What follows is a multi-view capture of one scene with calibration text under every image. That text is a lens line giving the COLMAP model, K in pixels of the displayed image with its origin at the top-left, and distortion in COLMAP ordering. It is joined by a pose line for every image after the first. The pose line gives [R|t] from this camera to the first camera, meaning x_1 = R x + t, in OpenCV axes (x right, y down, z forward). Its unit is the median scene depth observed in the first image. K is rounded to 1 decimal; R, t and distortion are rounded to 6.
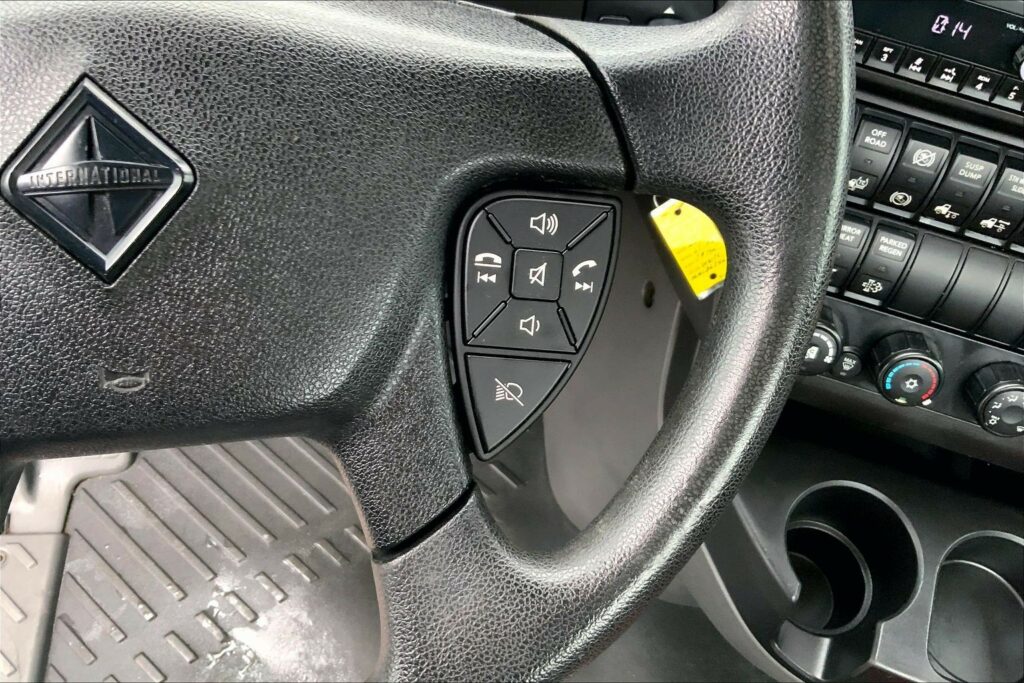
lens RADIAL K [[836.7, 0, 512.0], [0, 836.7, 341.5], [0, 0, 1]] dist [0.116342, -0.247002]
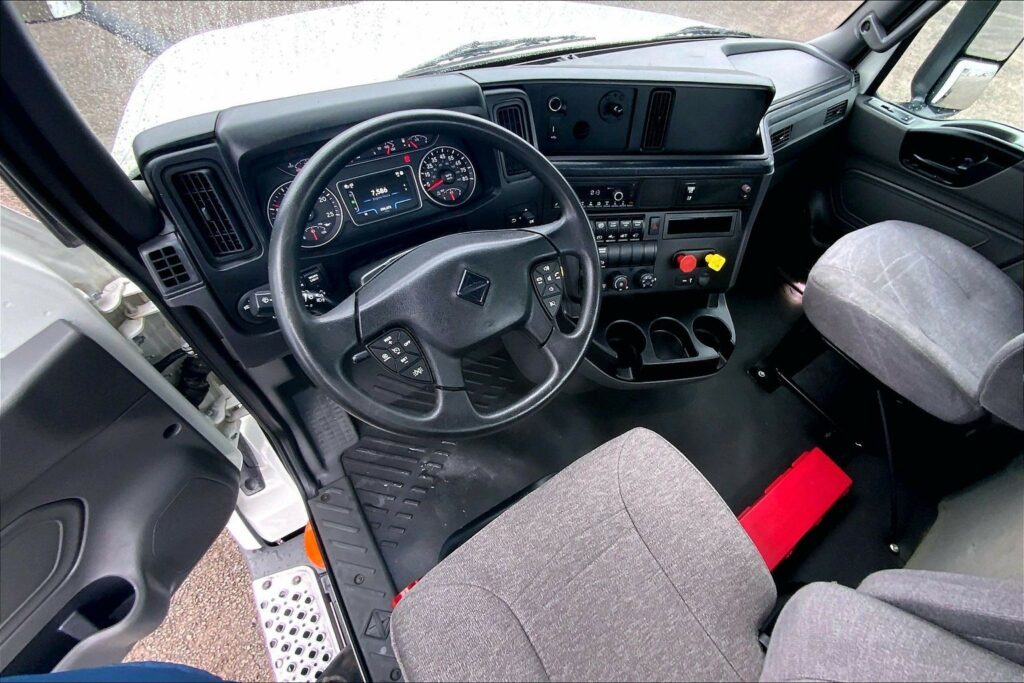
lens RADIAL K [[454.0, 0, 571.4], [0, 454.0, 317.9], [0, 0, 1]] dist [0.000943, -0.005475]
pose [[0.867754, -0.370422, 0.331346, -0.390626], [0.386653, 0.922046, 0.018188, 0.063968], [-0.312253, 0.112333, 0.943334, -0.708117]]
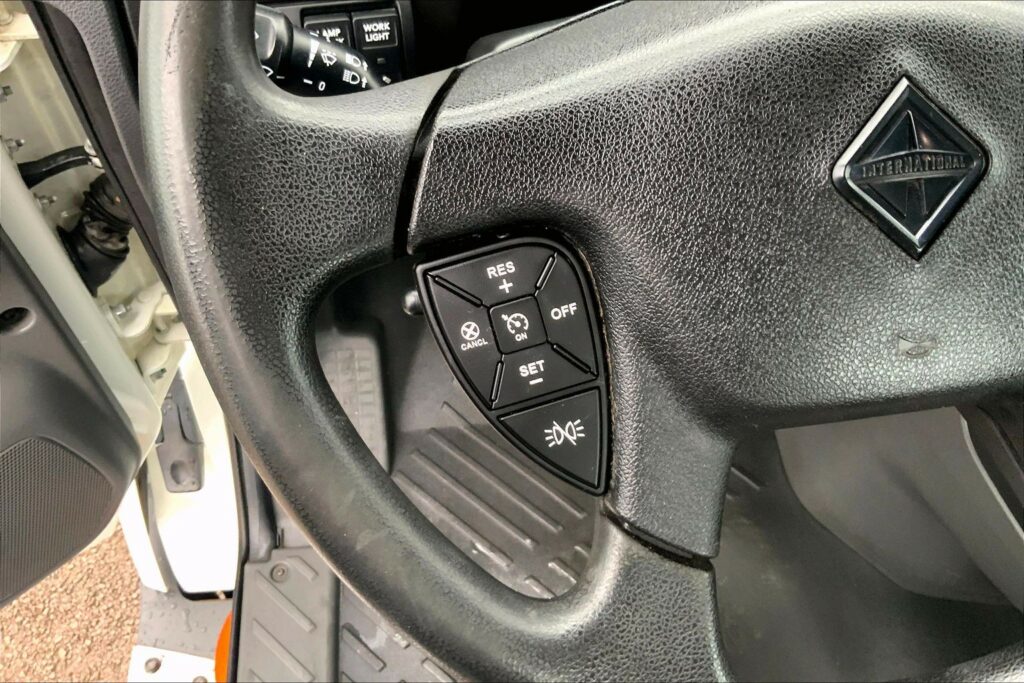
lens RADIAL K [[836.7, 0, 512.0], [0, 836.7, 341.5], [0, 0, 1]] dist [0.116342, -0.247002]
pose [[0.997765, -0.043256, -0.050935, -0.400454], [0.042012, 0.998798, -0.025237, 0.017802], [0.051966, 0.023041, 0.998383, -0.059892]]
